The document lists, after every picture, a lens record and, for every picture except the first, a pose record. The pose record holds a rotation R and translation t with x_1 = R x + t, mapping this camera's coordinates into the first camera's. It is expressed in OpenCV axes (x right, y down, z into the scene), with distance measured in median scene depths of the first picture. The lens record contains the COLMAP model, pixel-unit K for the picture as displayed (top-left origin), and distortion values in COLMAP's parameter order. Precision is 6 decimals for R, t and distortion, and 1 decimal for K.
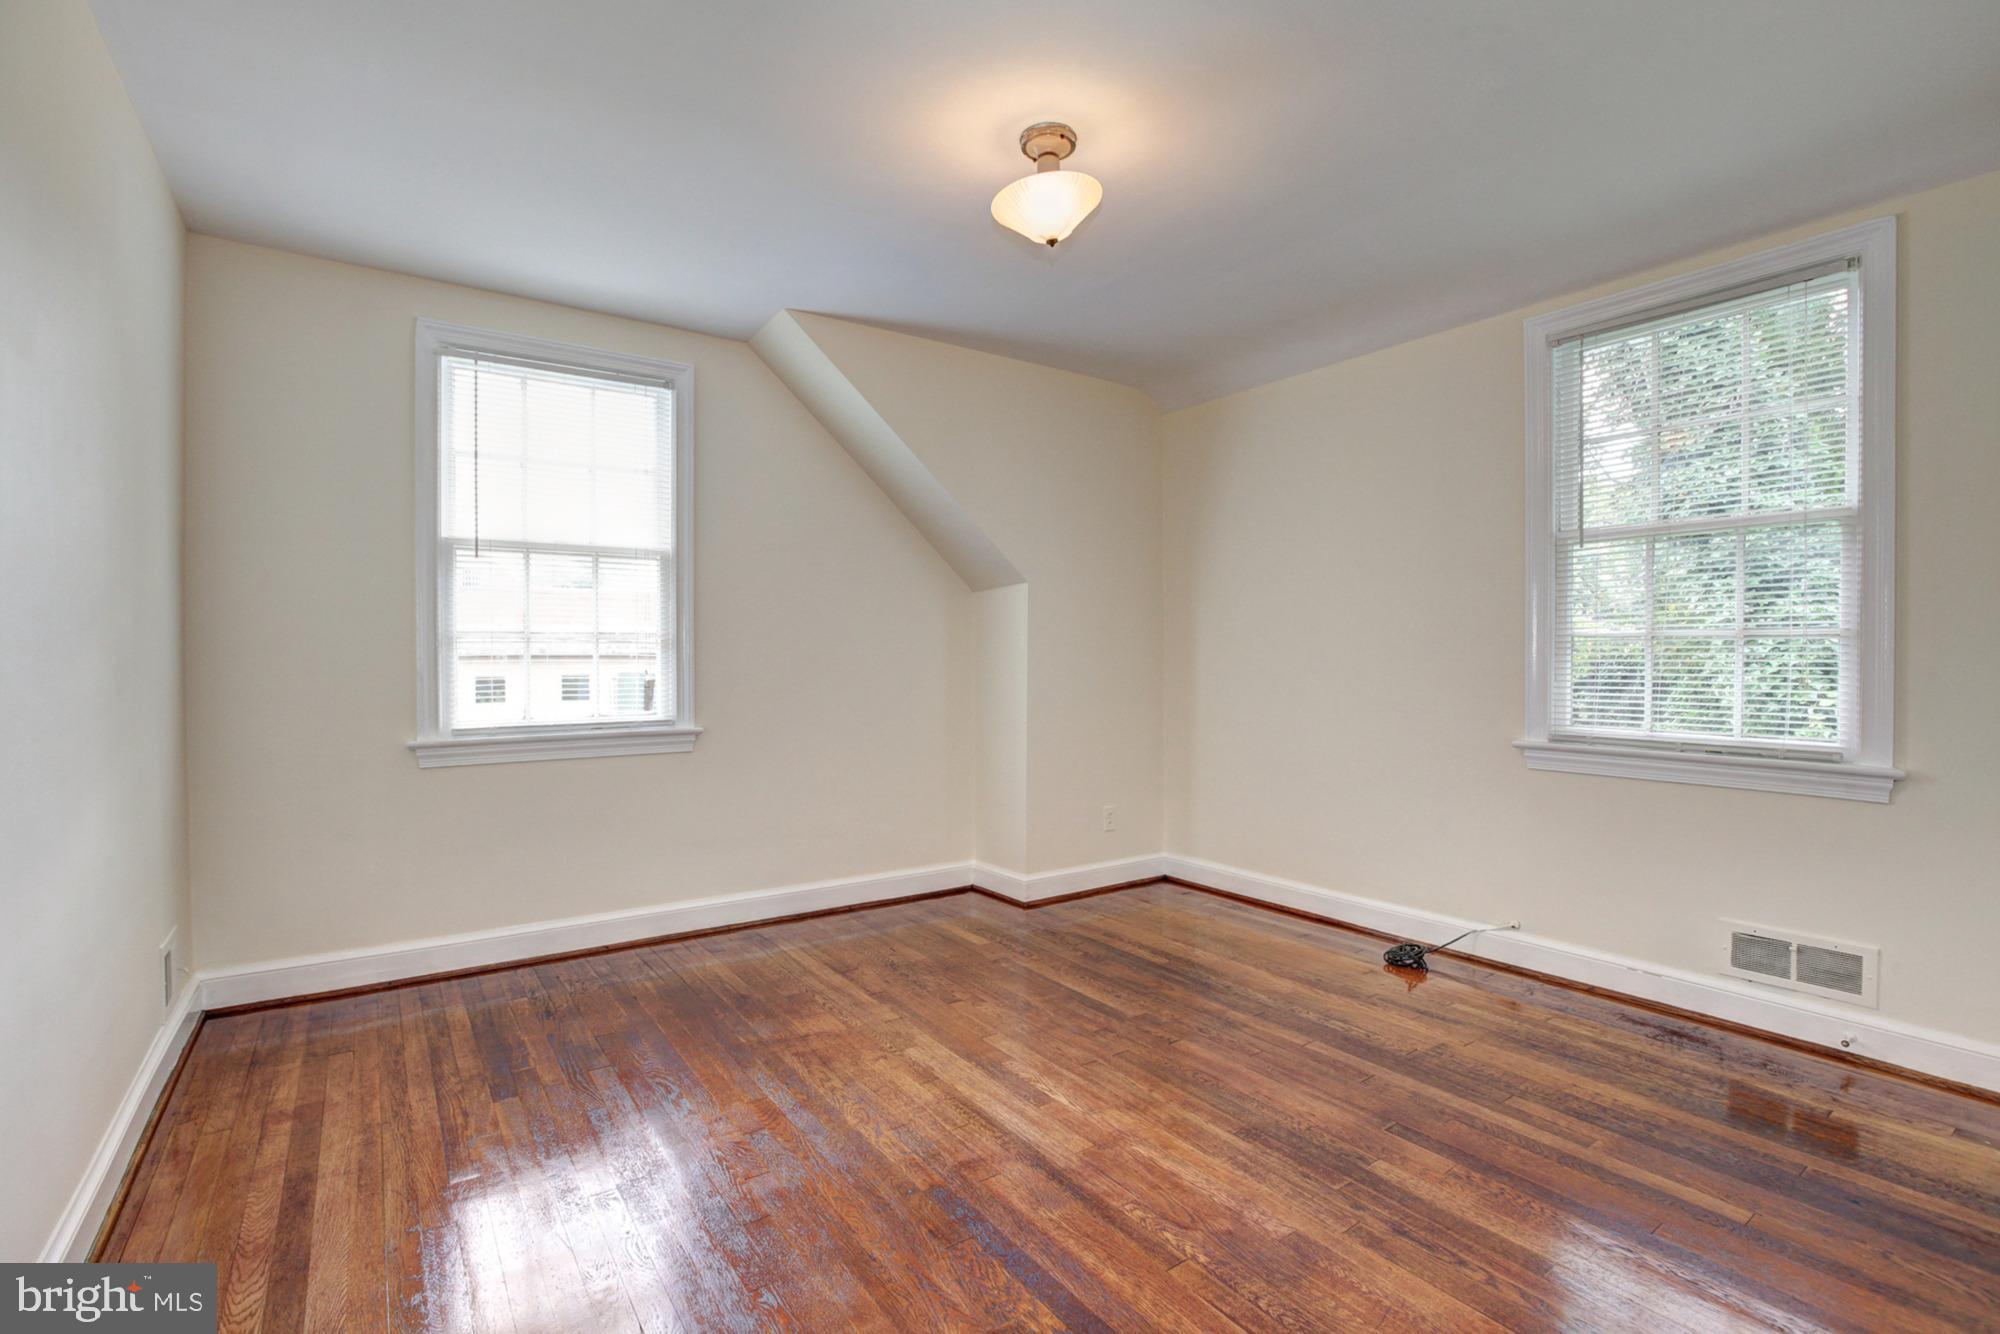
lens RADIAL K [[952.1, 0, 989.9], [0, 952.1, 675.3], [0, 0, 1]] dist [-0.058279, 0.021630]
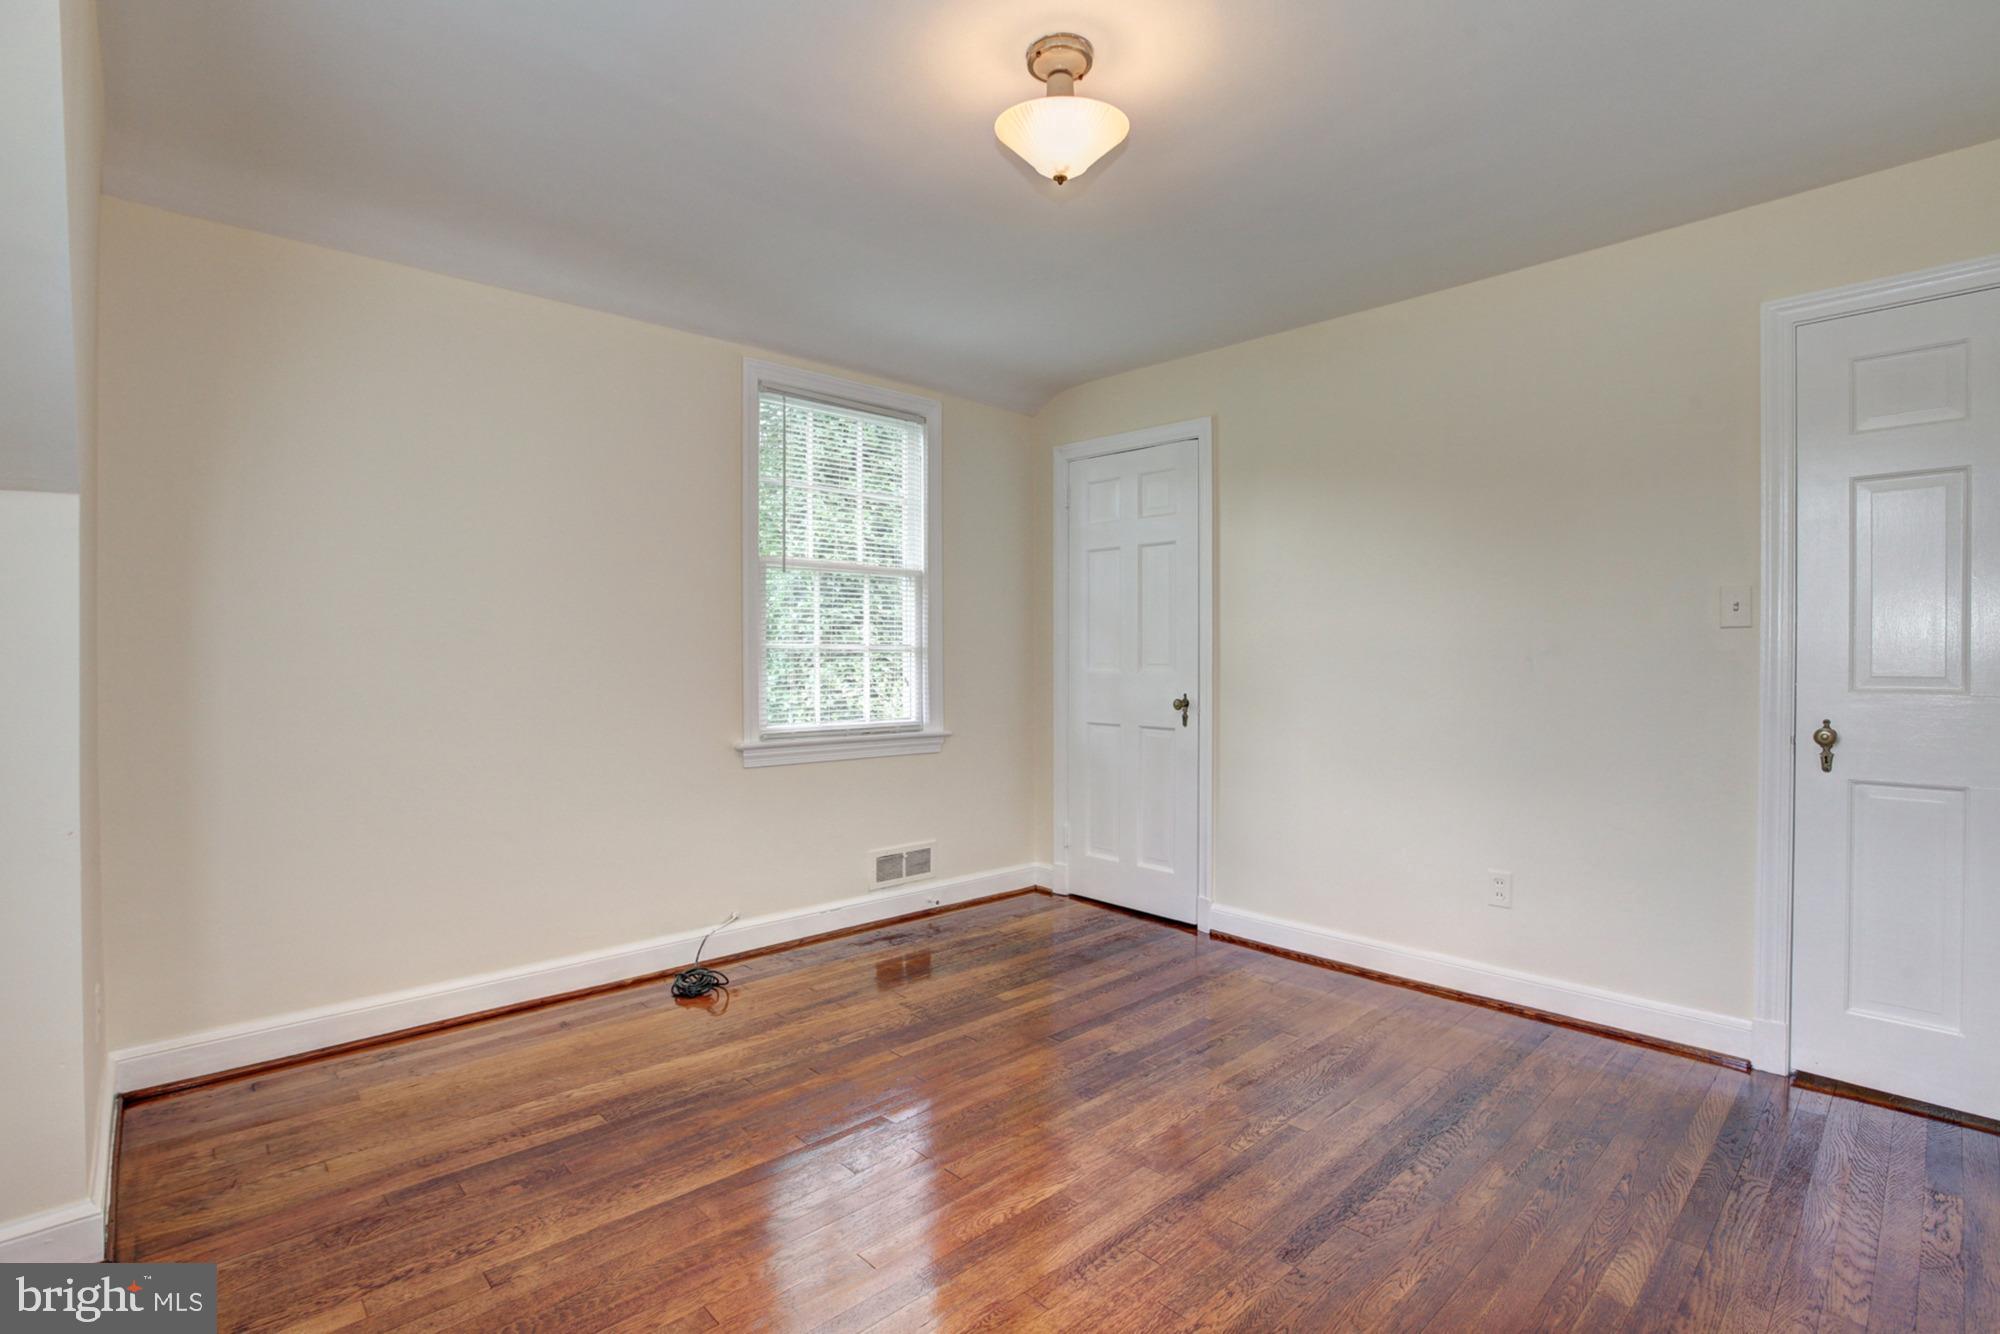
lens RADIAL K [[952.1, 0, 989.9], [0, 952.1, 675.3], [0, 0, 1]] dist [-0.058279, 0.021630]
pose [[-0.166851, -0.014047, 0.985882, -0.672392], [0.023563, 0.999556, 0.018230, -0.027242], [-0.985700, 0.026272, -0.166446, 1.073392]]
